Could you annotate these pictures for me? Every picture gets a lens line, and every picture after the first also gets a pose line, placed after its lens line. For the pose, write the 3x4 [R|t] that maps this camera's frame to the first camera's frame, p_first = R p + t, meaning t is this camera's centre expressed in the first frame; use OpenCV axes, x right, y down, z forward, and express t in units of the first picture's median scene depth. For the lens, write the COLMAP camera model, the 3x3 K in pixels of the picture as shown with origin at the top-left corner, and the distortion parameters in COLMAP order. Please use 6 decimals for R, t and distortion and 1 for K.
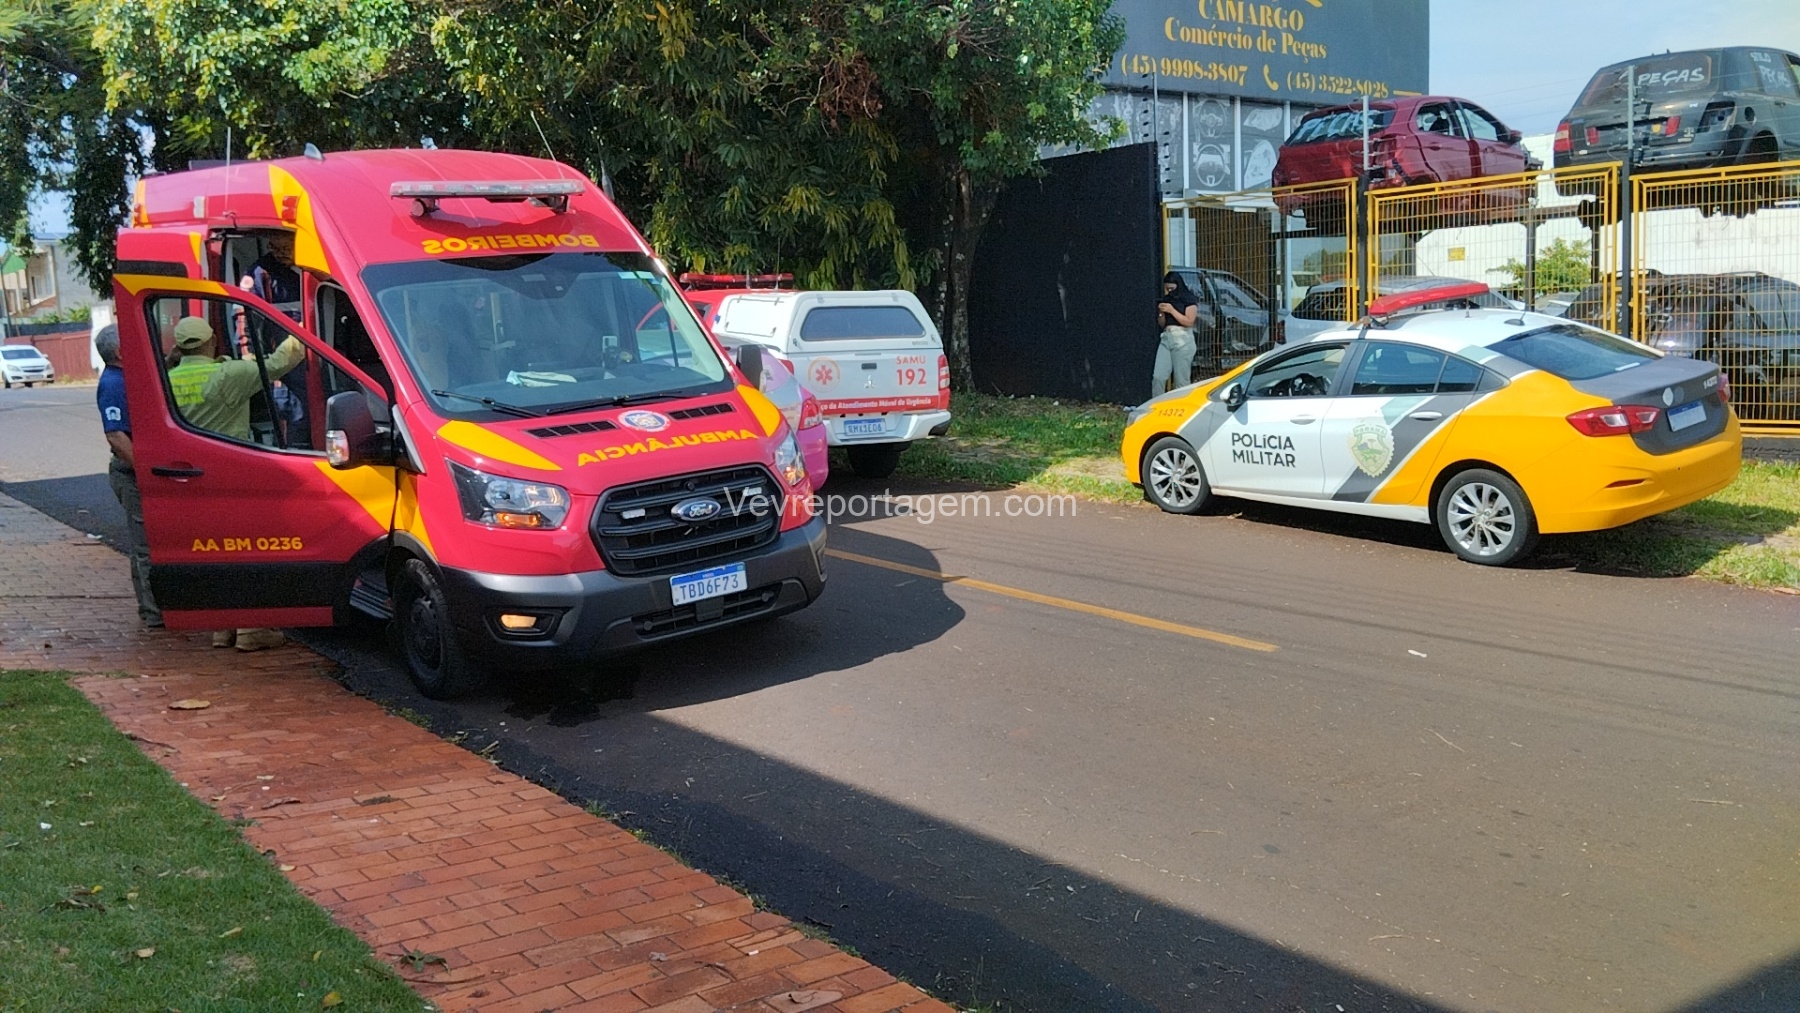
lens RADIAL K [[1448.0, 0, 891.7], [0, 1448.0, 514.2], [0, 0, 1]] dist [0.087589, -0.166817]
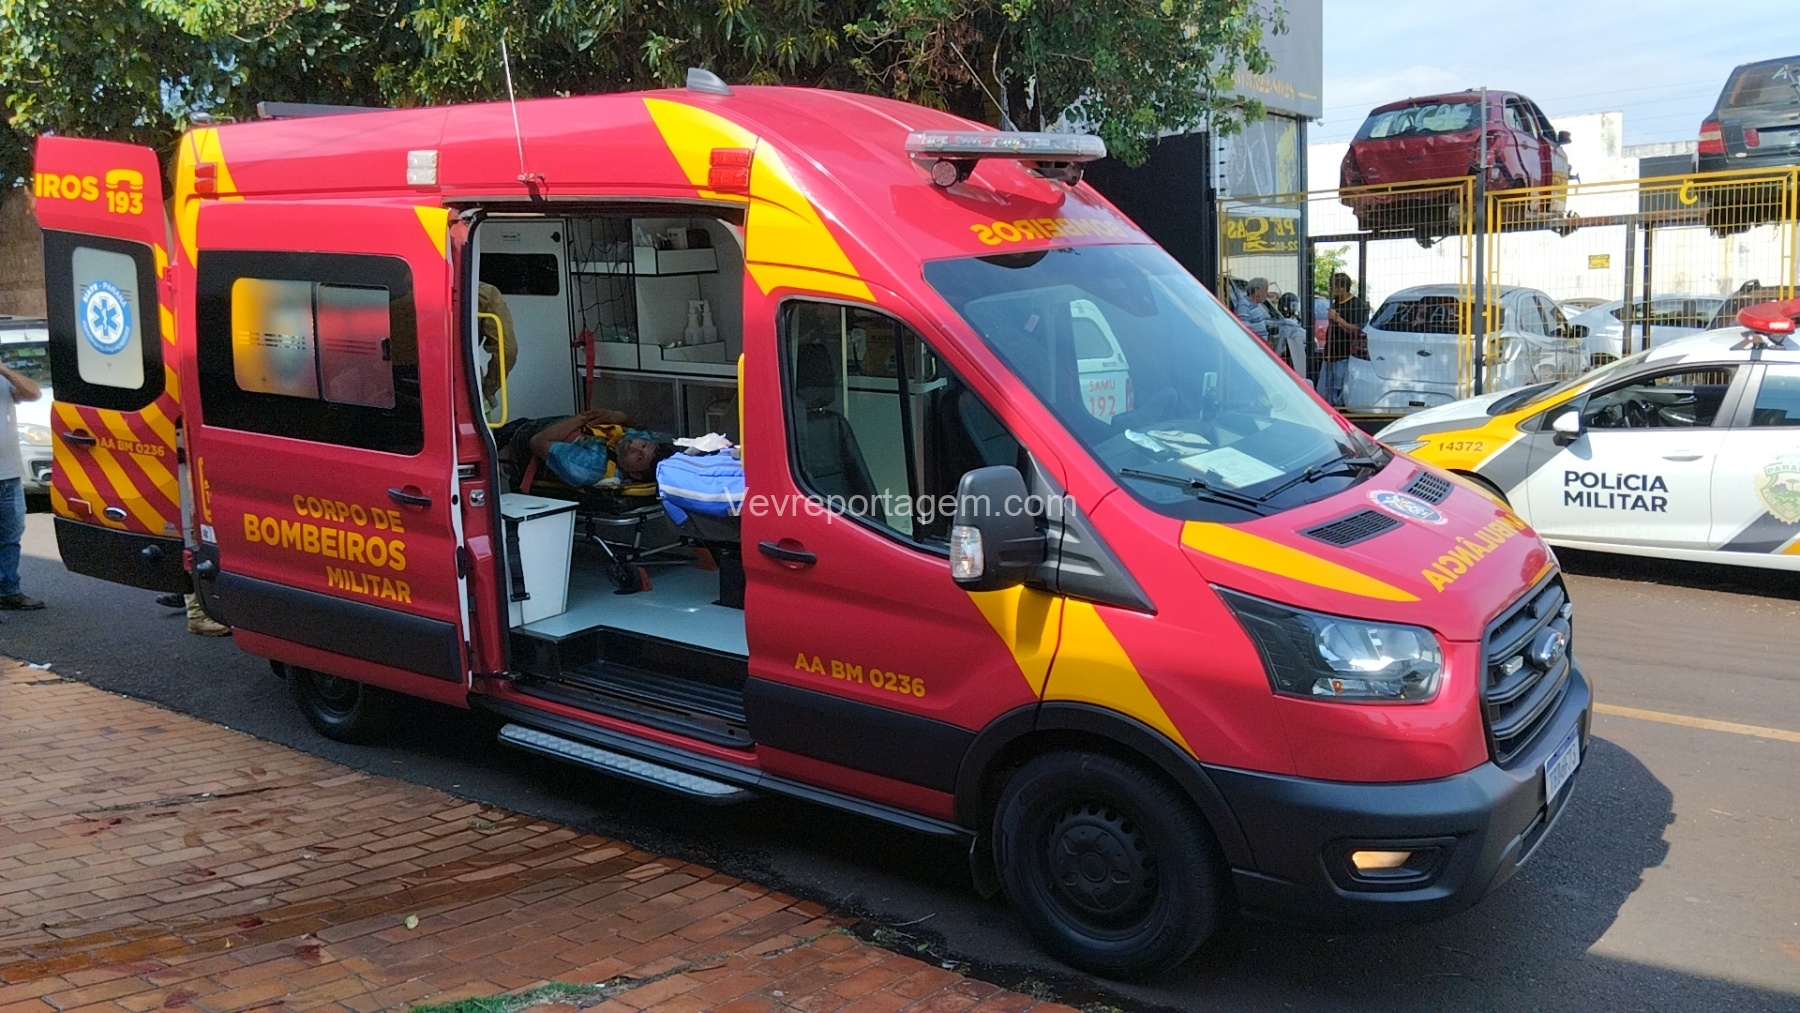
lens RADIAL K [[1466.8, 0, 903.4], [0, 1466.8, 517.8], [0, 0, 1]] dist [0.069224, -0.151898]
pose [[0.968487, -0.032934, 0.246878, -0.349784], [0.033691, 0.999432, 0.001160, -0.043540], [-0.246776, 0.007195, 0.969046, 0.275569]]
